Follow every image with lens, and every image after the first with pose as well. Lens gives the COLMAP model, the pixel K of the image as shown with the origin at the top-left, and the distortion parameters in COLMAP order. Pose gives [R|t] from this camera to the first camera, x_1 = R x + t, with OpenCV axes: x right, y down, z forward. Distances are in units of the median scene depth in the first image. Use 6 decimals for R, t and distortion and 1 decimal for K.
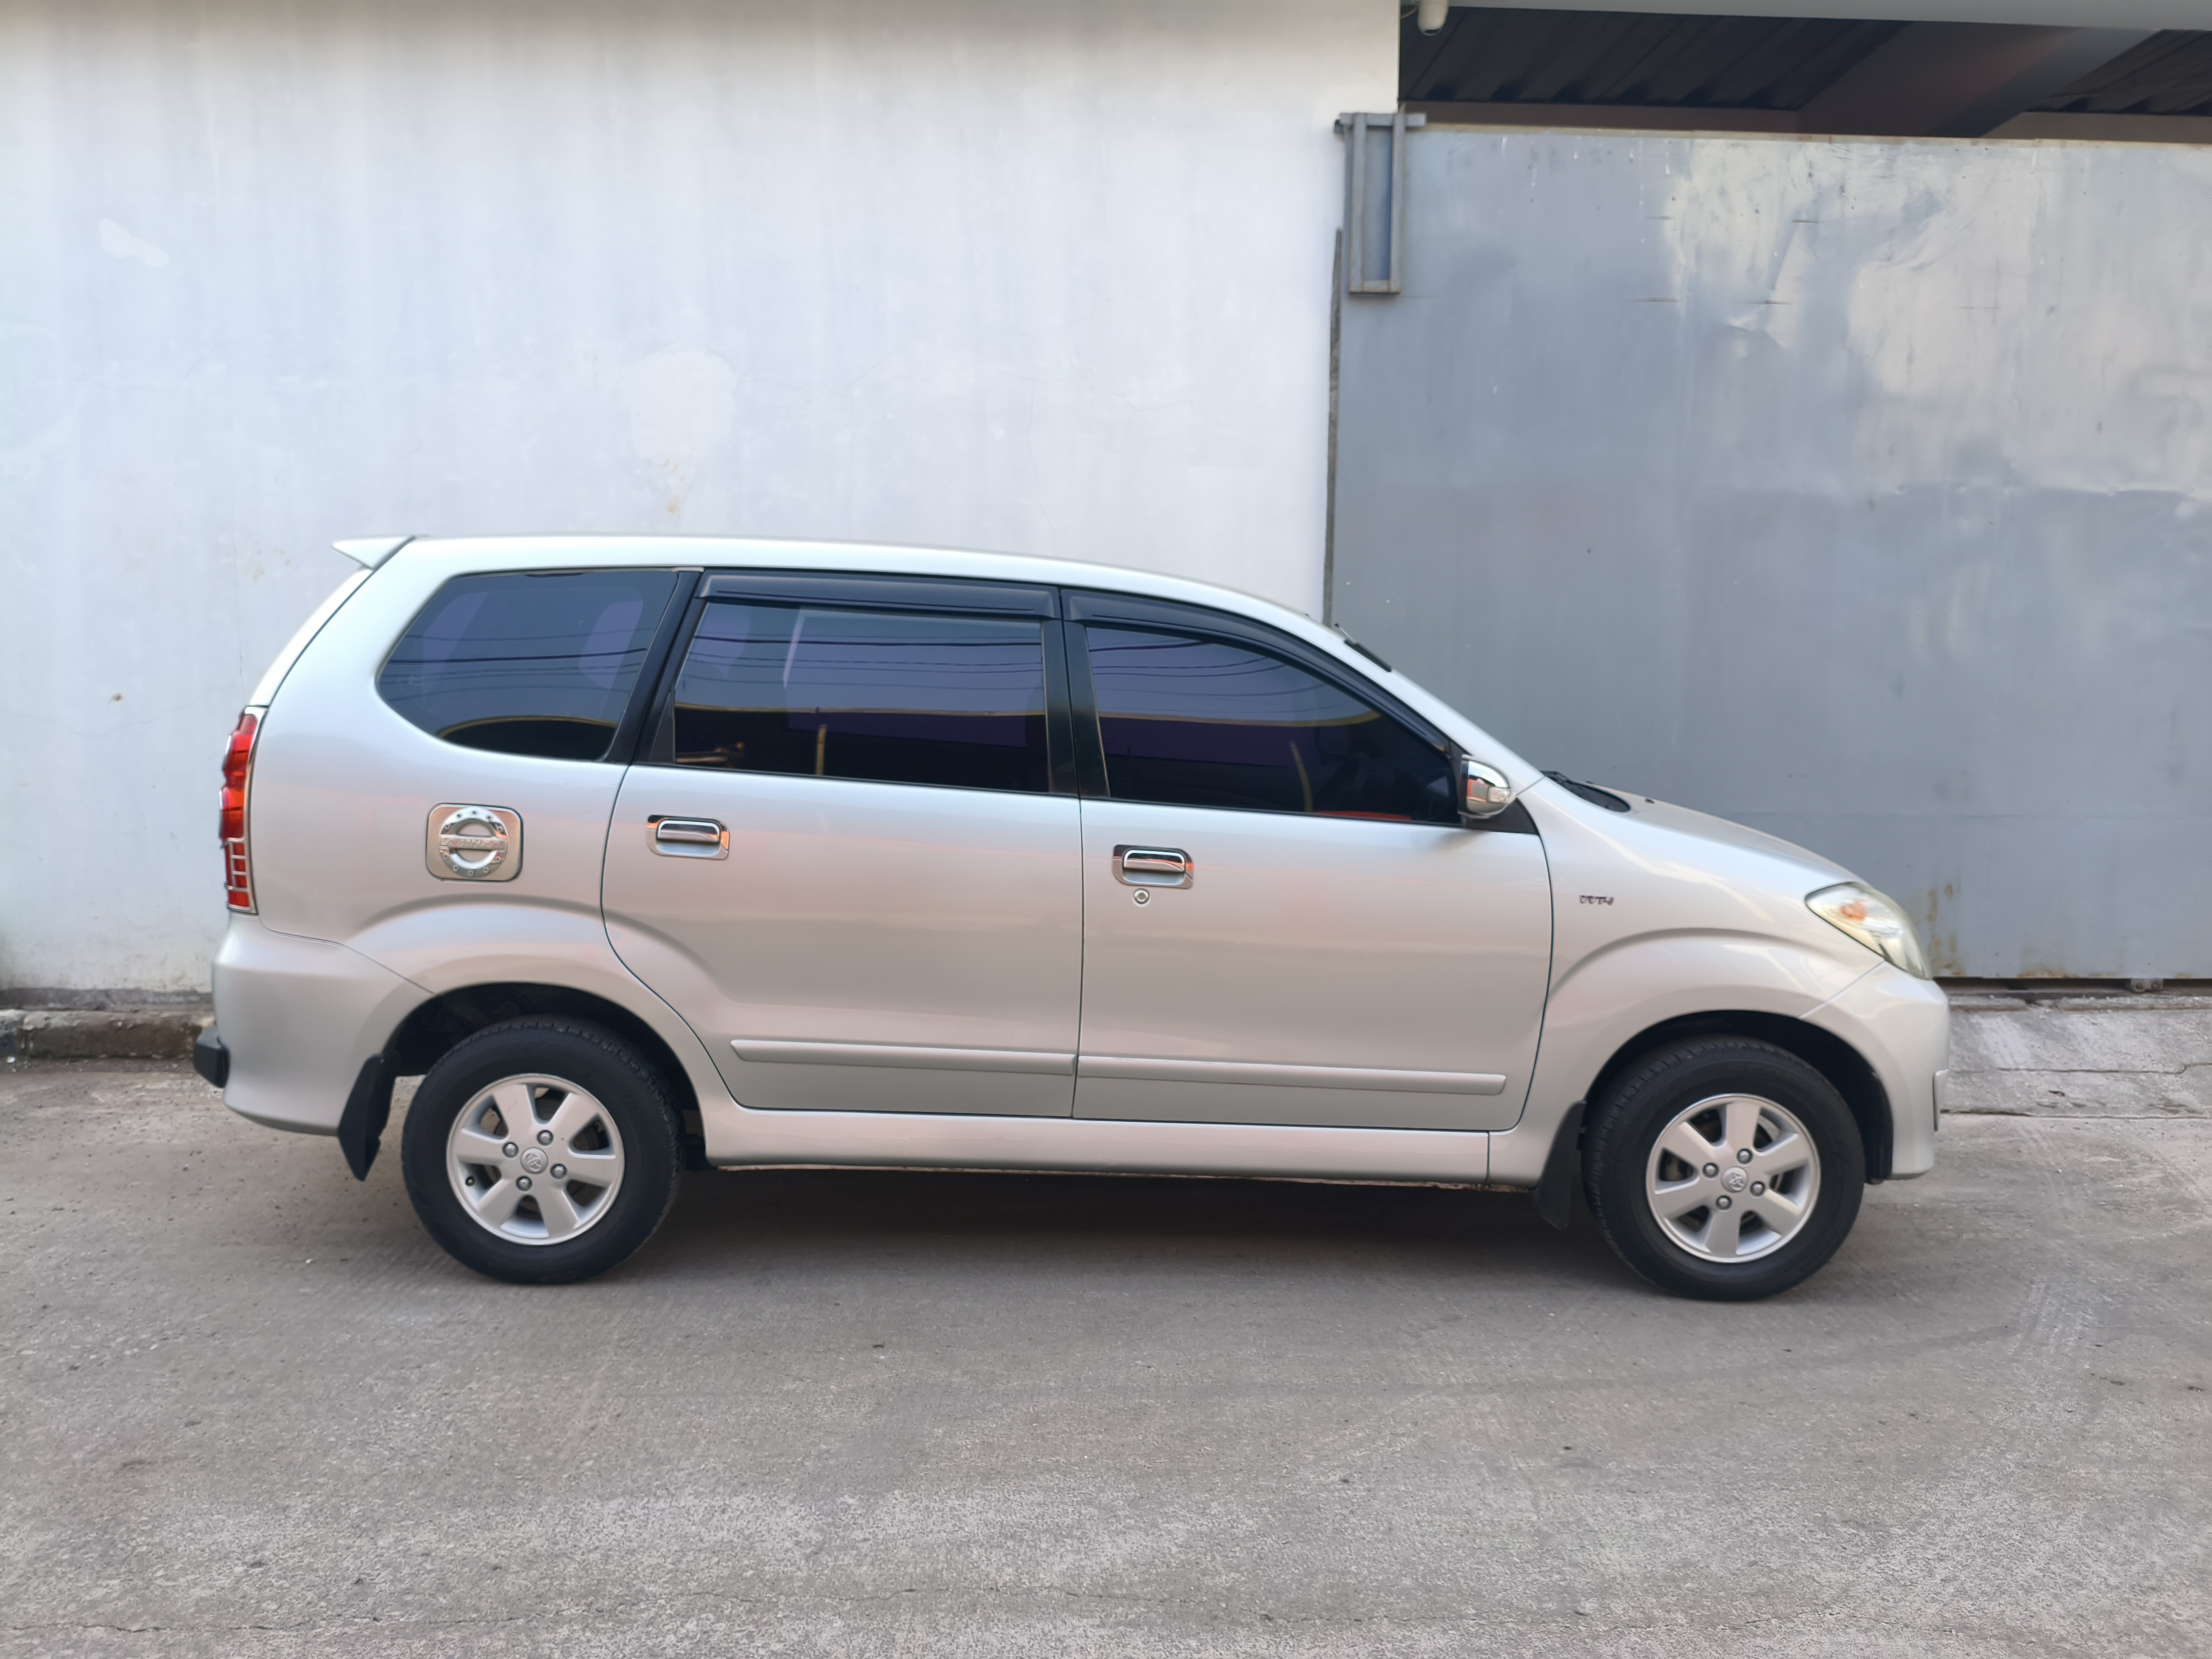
lens RADIAL K [[1708.3, 0, 1106.0], [0, 1708.3, 829.5], [0, 0, 1]] dist [0.030494, -0.065802]
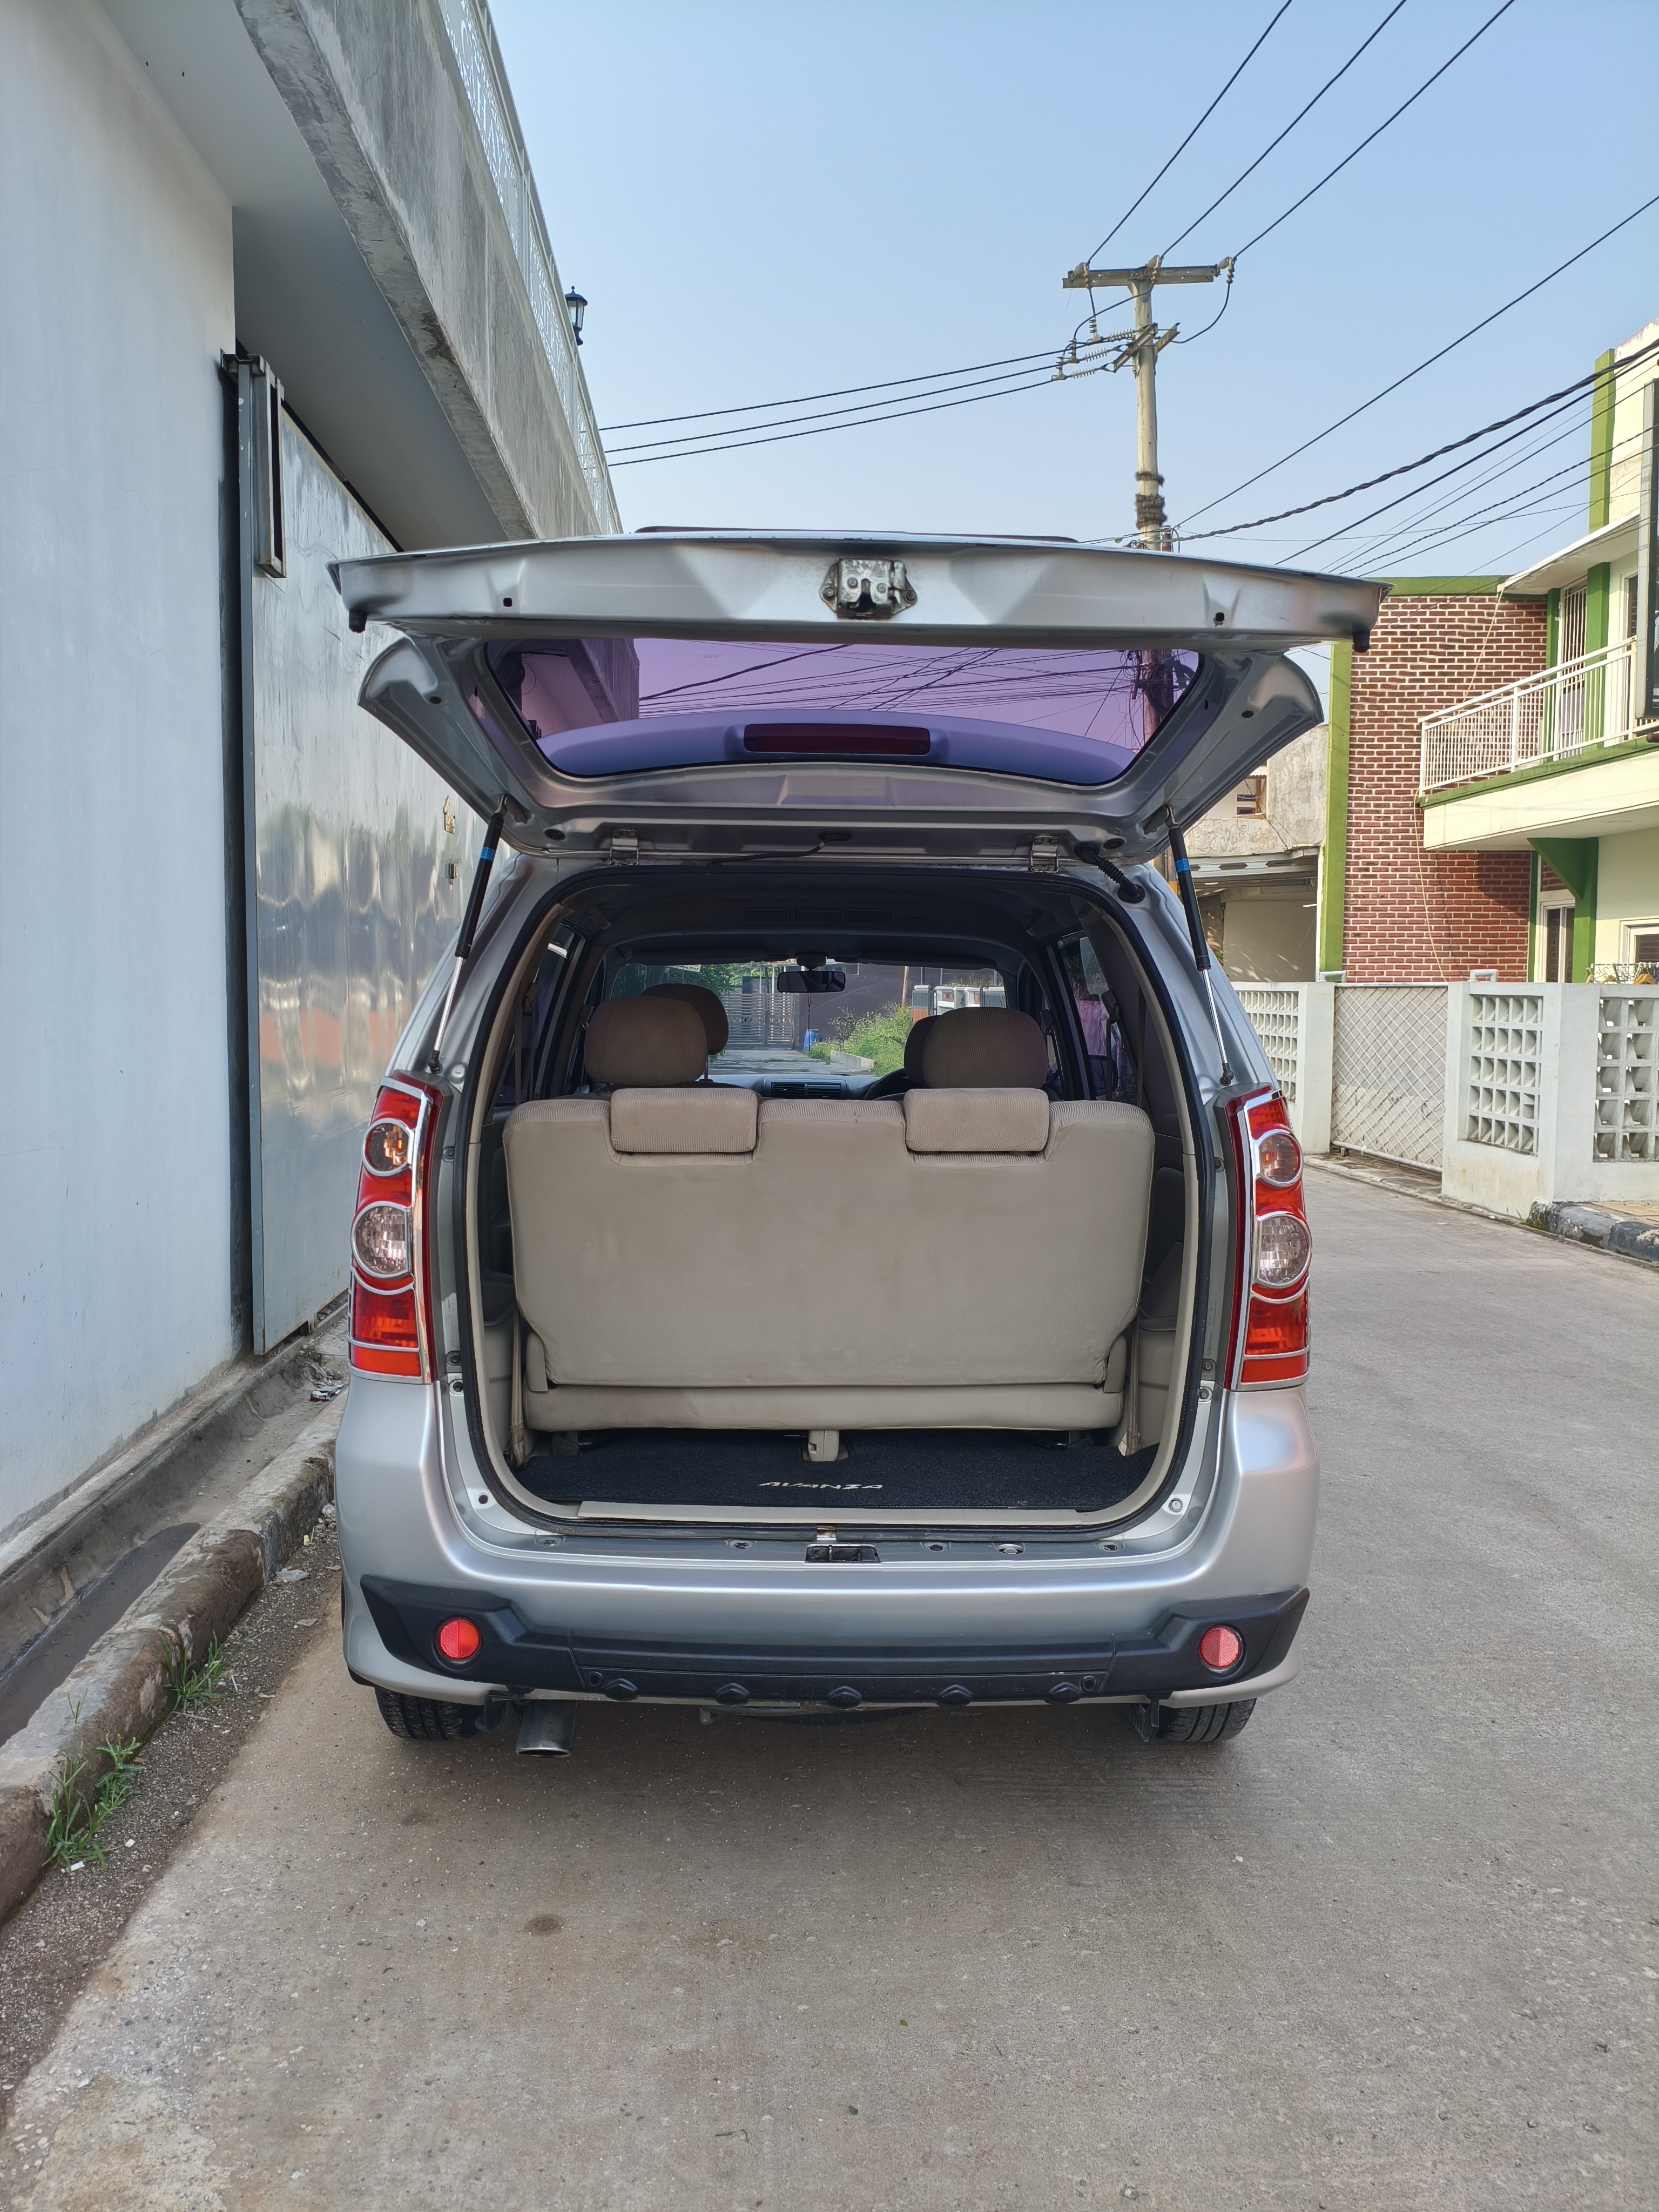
lens RADIAL K [[1741.3, 0, 826.8], [0, 1741.3, 1089.2], [0, 0, 1]] dist [-0.006544, -0.008095]
pose [[-0.013828, -0.077438, 0.996901, -1.241193], [0.104131, 0.991464, 0.078460, -0.145959], [-0.994468, 0.104893, -0.005646, 1.229409]]
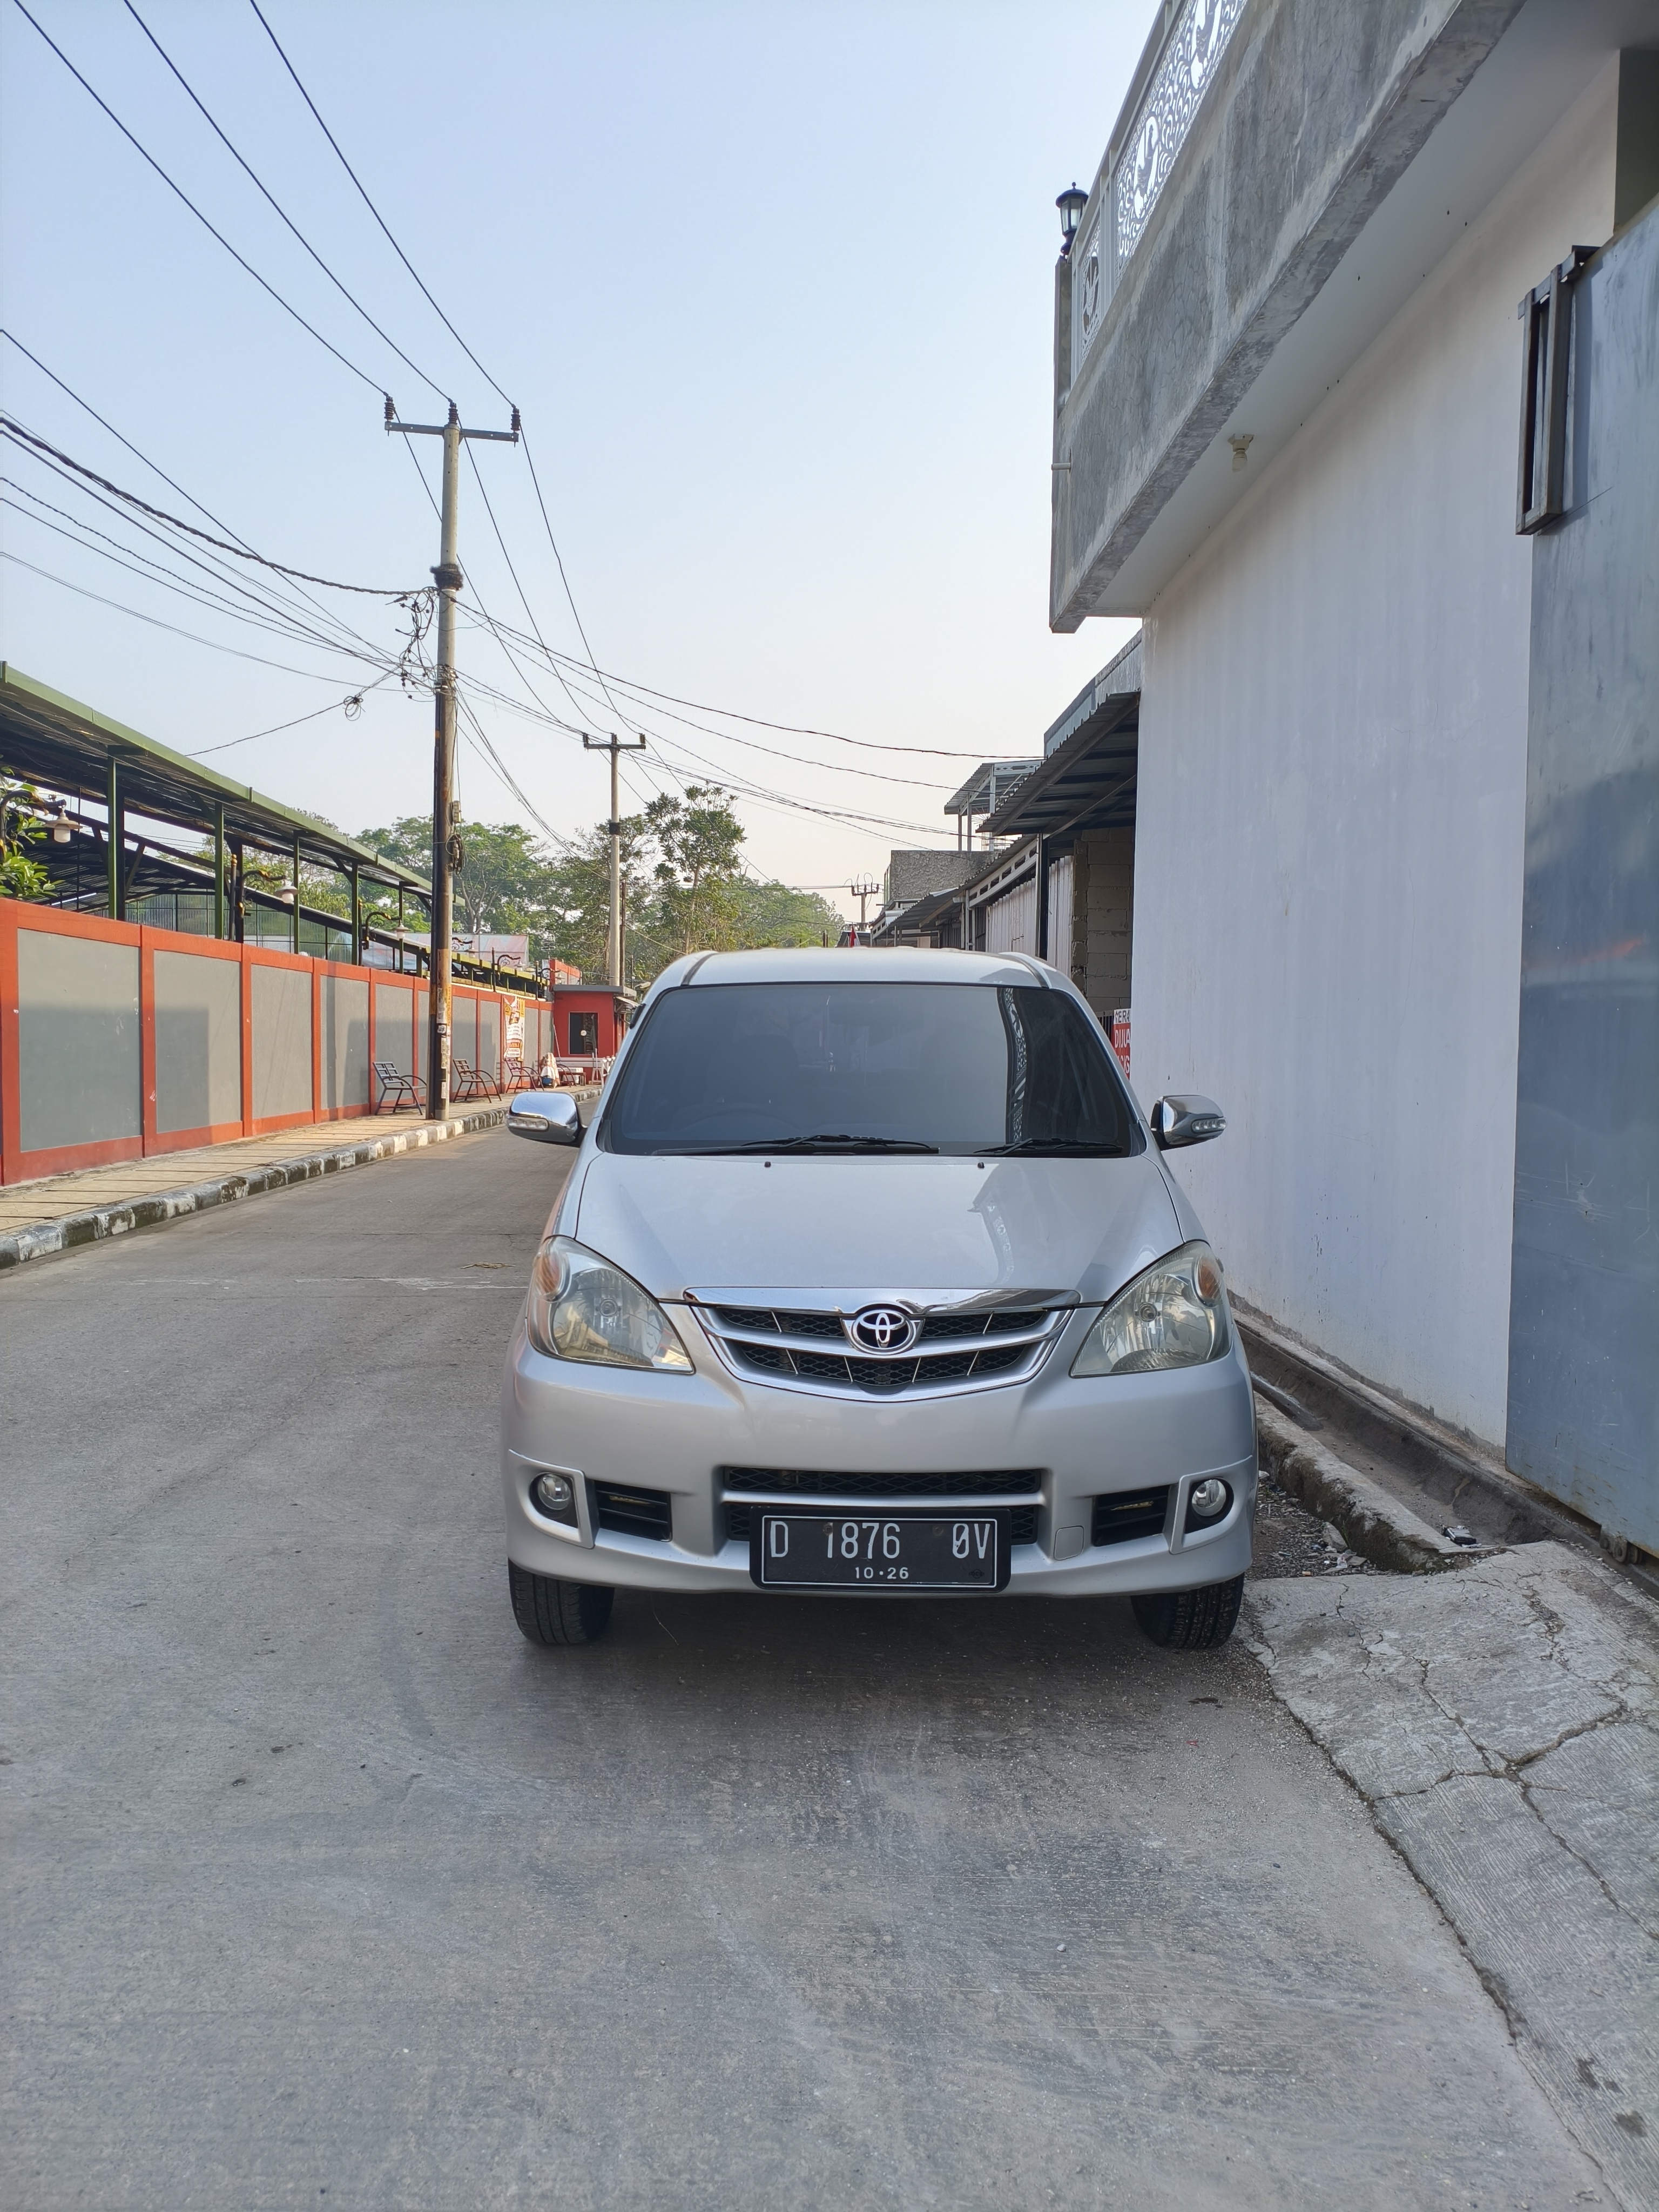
lens RADIAL K [[1708.3, 0, 811.3], [0, 1708.3, 1098.5], [0, 0, 1]] dist [0.030494, -0.065802]
pose [[-0.019383, 0.013843, -0.999716, 1.456693], [-0.125578, 0.991952, 0.016170, -0.077051], [0.991894, 0.125856, -0.017488, 1.214760]]
